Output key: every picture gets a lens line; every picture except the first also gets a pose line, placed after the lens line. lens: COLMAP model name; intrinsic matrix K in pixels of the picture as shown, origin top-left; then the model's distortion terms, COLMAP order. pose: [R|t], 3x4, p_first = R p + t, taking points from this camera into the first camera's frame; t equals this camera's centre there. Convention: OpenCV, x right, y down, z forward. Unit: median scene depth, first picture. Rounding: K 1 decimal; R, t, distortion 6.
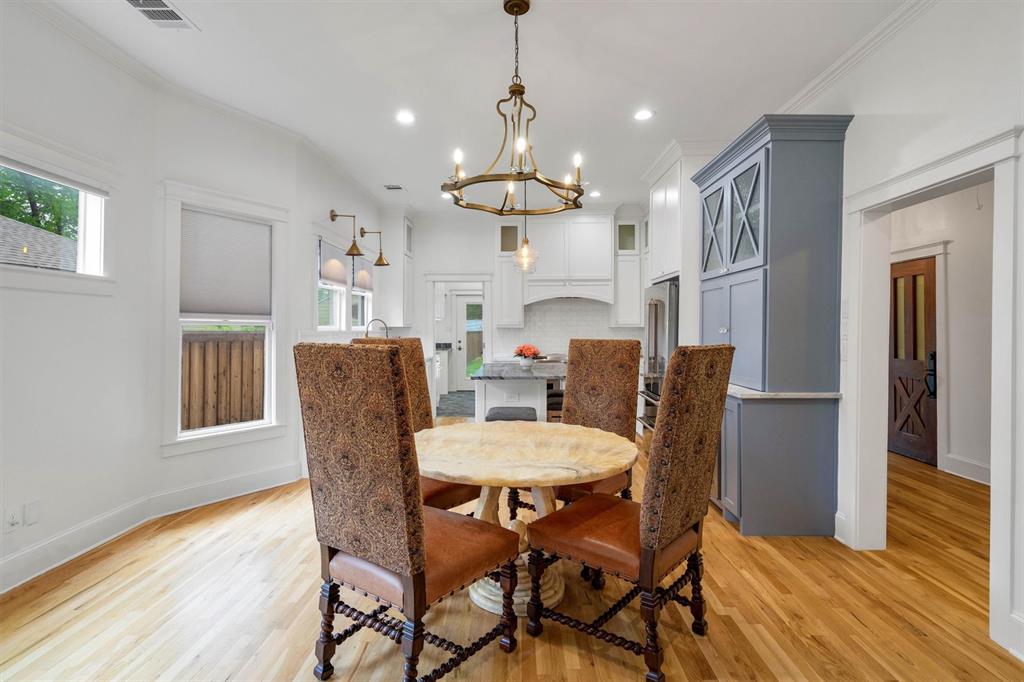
lens RADIAL K [[494.1, 0, 510.7], [0, 494.1, 328.4], [0, 0, 1]] dist [0.005805, -0.000021]
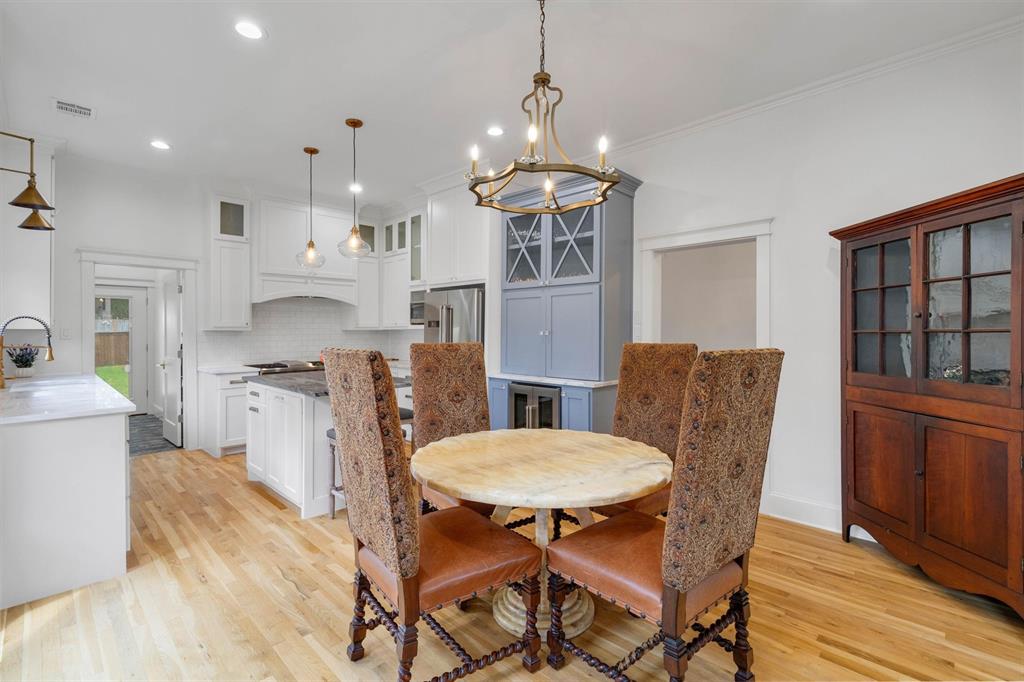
lens RADIAL K [[468.5, 0, 510.7], [0, 468.5, 331.3], [0, 0, 1]] dist [-0.004969, 0.001136]
pose [[0.687223, -0.000881, 0.726446, -0.400130], [0.000374, 1.000000, 0.000859, -0.000924], [-0.726447, -0.000318, 0.687223, 0.255566]]
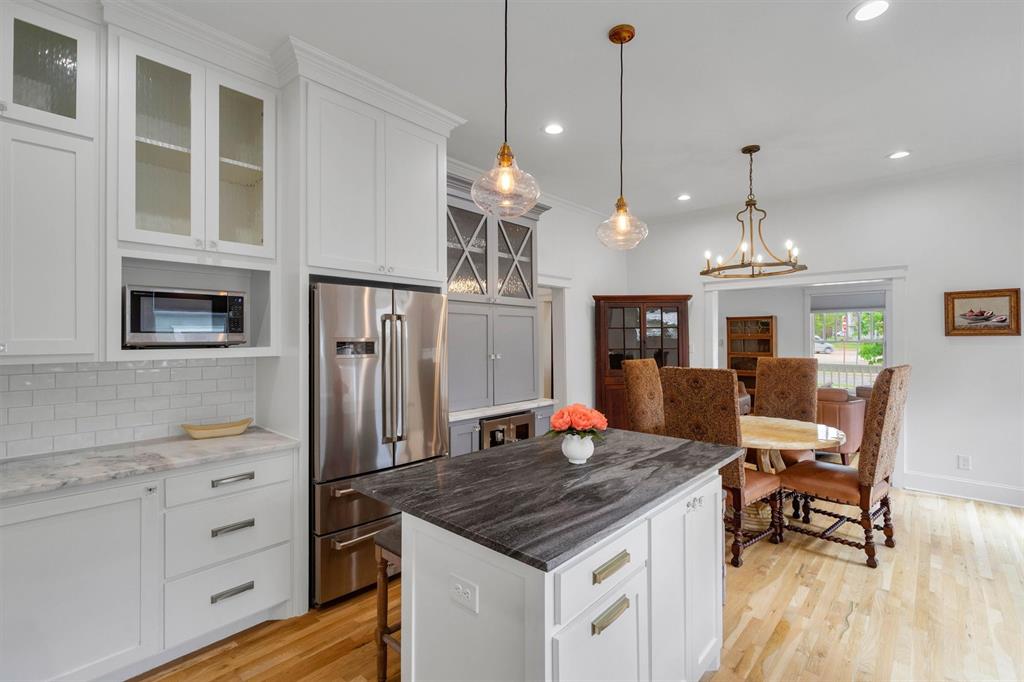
lens RADIAL K [[468.5, 0, 514.7], [0, 468.5, 336.0], [0, 0, 1]] dist [-0.004969, 0.001136]
pose [[-0.757466, 0.006083, 0.652847, -0.229635], [0.002324, 0.999975, -0.006621, -0.029522], [-0.652871, -0.003498, -0.757461, 1.554973]]
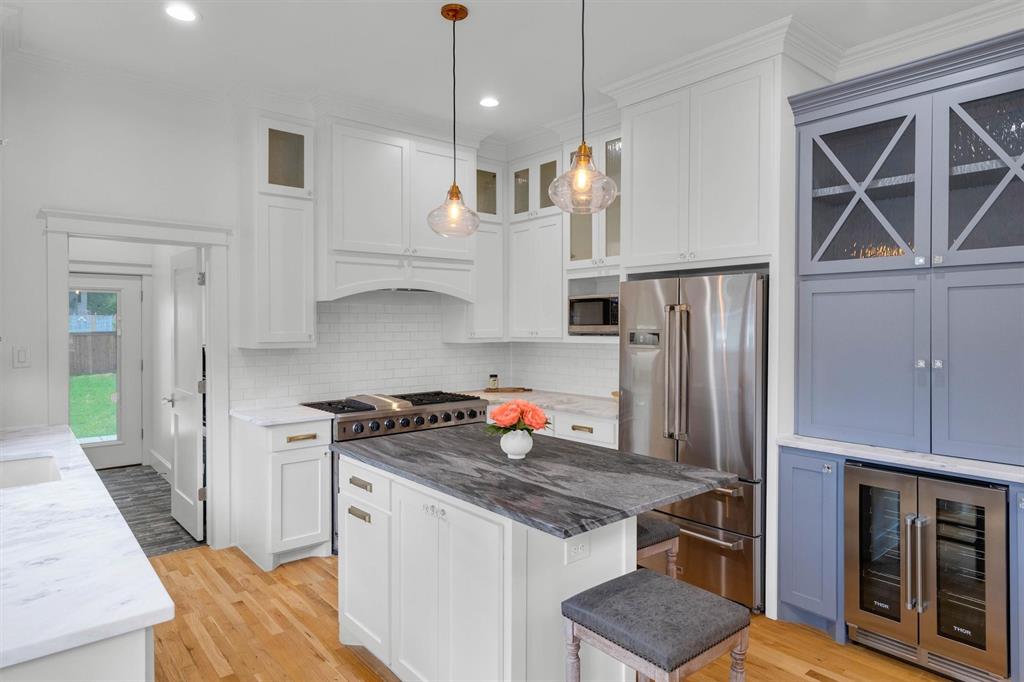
lens RADIAL K [[600.5, 0, 511.5], [0, 600.5, 324.9], [0, 0, 1]] dist [0.003933, 0.000266]
pose [[0.751897, -0.000414, 0.659281, -0.361163], [0.001884, 0.999997, -0.001521, -0.037218], [-0.659278, 0.002385, 0.751895, 0.713007]]
